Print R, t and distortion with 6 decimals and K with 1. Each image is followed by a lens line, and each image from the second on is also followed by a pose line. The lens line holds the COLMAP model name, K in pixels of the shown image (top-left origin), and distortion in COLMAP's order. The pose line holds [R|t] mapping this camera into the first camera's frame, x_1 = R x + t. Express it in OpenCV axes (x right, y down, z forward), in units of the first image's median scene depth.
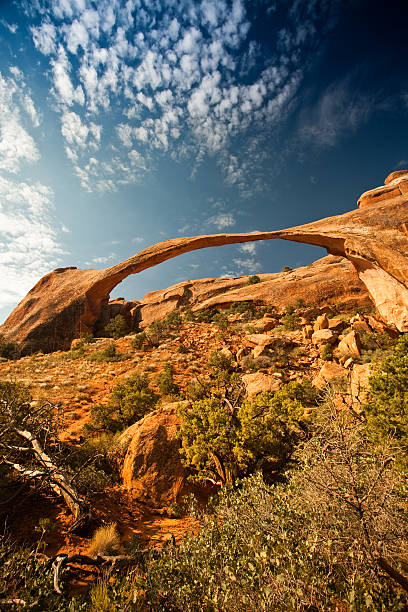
lens RADIAL K [[295.0, 0, 204.0], [0, 295.0, 306.0], [0, 0, 1]] dist [-0.057293, 0.000195]
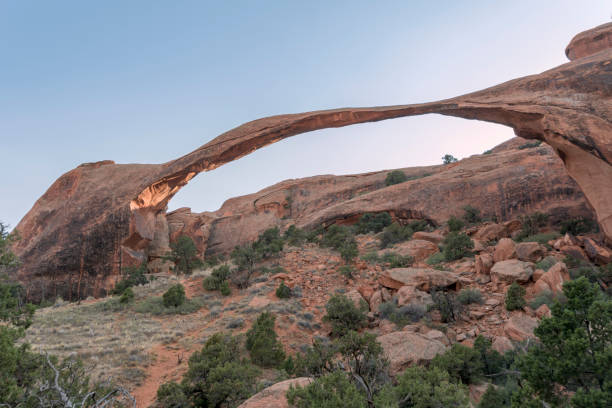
lens RADIAL K [[478.1, 0, 303.1], [0, 478.1, 201.7], [0, 0, 1]] dist [0.005848, -0.006749]
pose [[0.999581, -0.011271, -0.026656, -0.004574], [0.010462, 0.999487, -0.030282, -0.014158], [0.026984, 0.029990, 0.999186, -0.034180]]
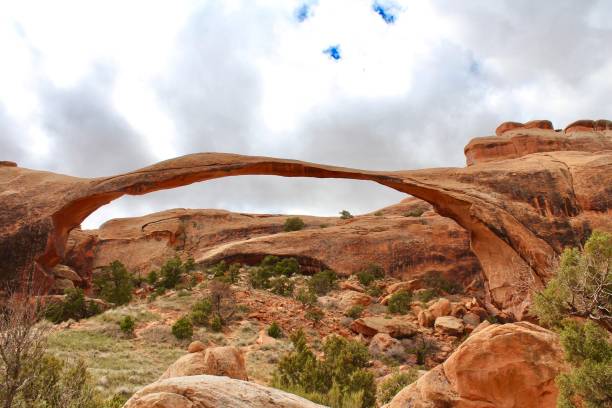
lens RADIAL K [[506.7, 0, 315.1], [0, 506.7, 205.0], [0, 0, 1]] dist [-0.171263, 0.149346]
pose [[0.928741, 0.142130, 0.342402, -0.332997], [-0.111122, 0.987851, -0.108641, -0.023877], [-0.353683, 0.062851, 0.933251, -0.117947]]
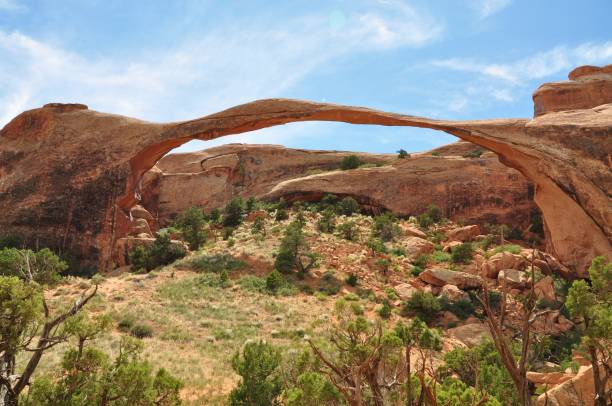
lens RADIAL K [[525.7, 0, 306.2], [0, 525.7, 206.1], [0, 0, 1]] dist [-0.129508, 0.168131]
pose [[0.953882, 0.111863, 0.278562, -0.451298], [-0.133023, 0.989403, 0.058194, -0.082786], [-0.269100, -0.092565, 0.958654, -0.189531]]
